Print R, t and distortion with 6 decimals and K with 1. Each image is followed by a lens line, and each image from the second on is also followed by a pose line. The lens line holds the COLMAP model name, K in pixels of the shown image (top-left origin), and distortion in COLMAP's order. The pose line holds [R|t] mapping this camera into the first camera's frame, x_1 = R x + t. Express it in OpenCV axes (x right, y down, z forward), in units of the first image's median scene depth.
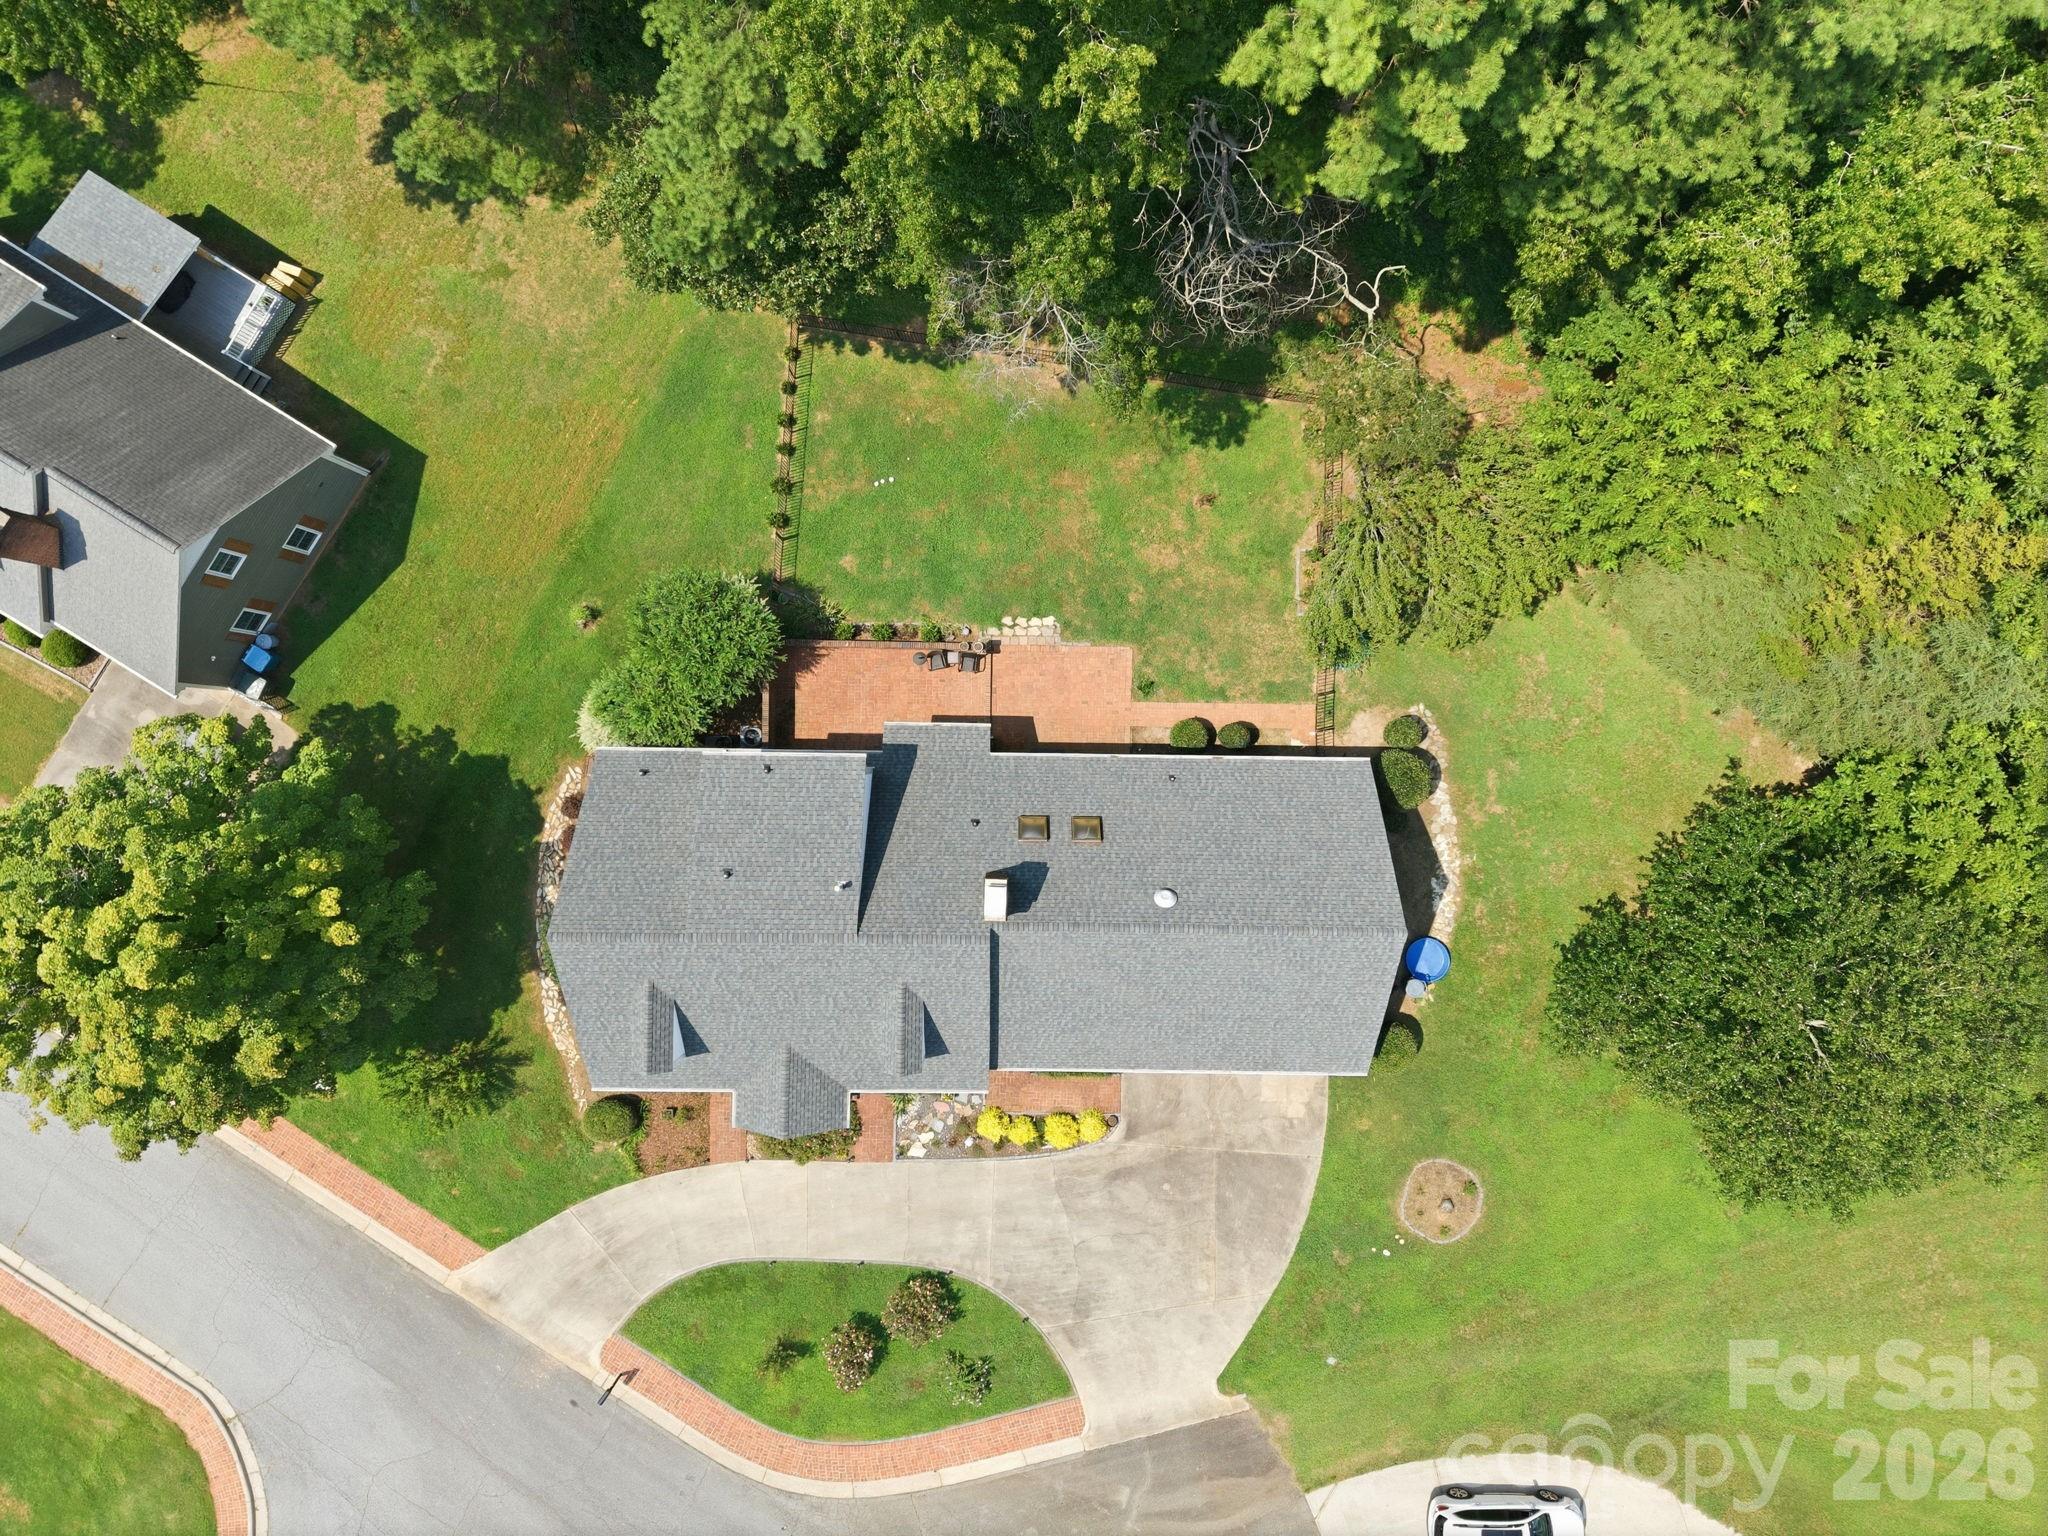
lens RADIAL K [[1363.0, 0, 1024.8], [0, 1363.0, 770.1], [0, 0, 1]] dist [0.030942, -0.028278]
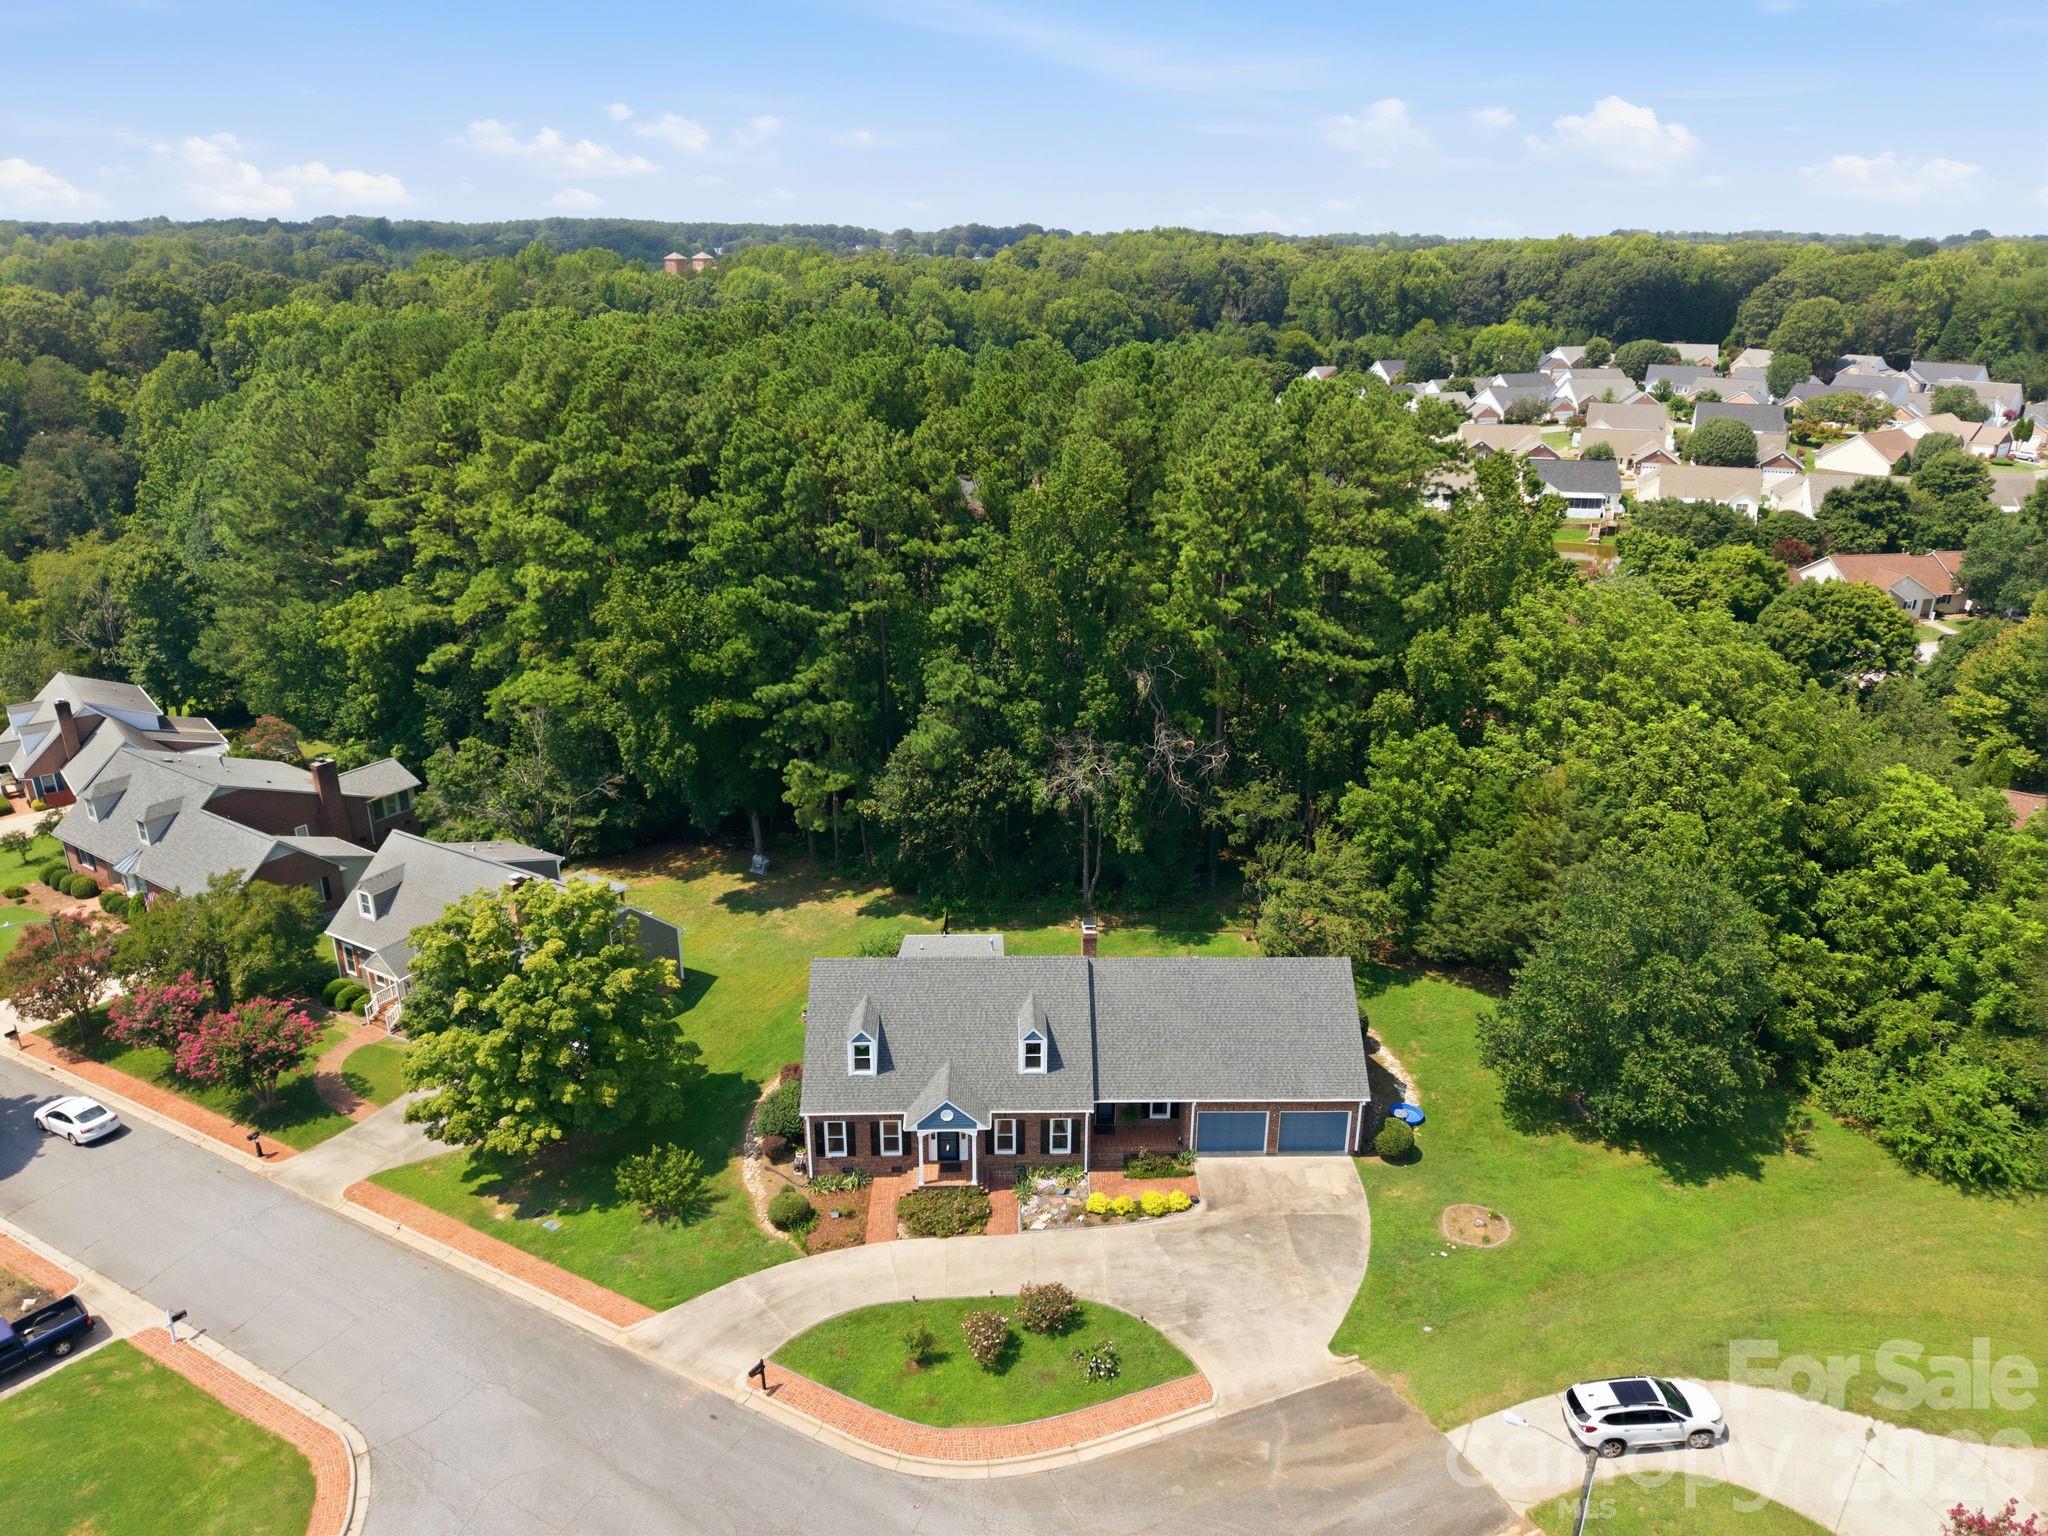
lens RADIAL K [[1363.0, 0, 1030.9], [0, 1363.0, 751.5], [0, 0, 1]] dist [0.030942, -0.028278]
pose [[0.999099, -0.022612, 0.035908, -0.118919], [0.041514, 0.345525, -0.937491, 1.266255], [0.008791, 0.938137, 0.346152, 0.185660]]
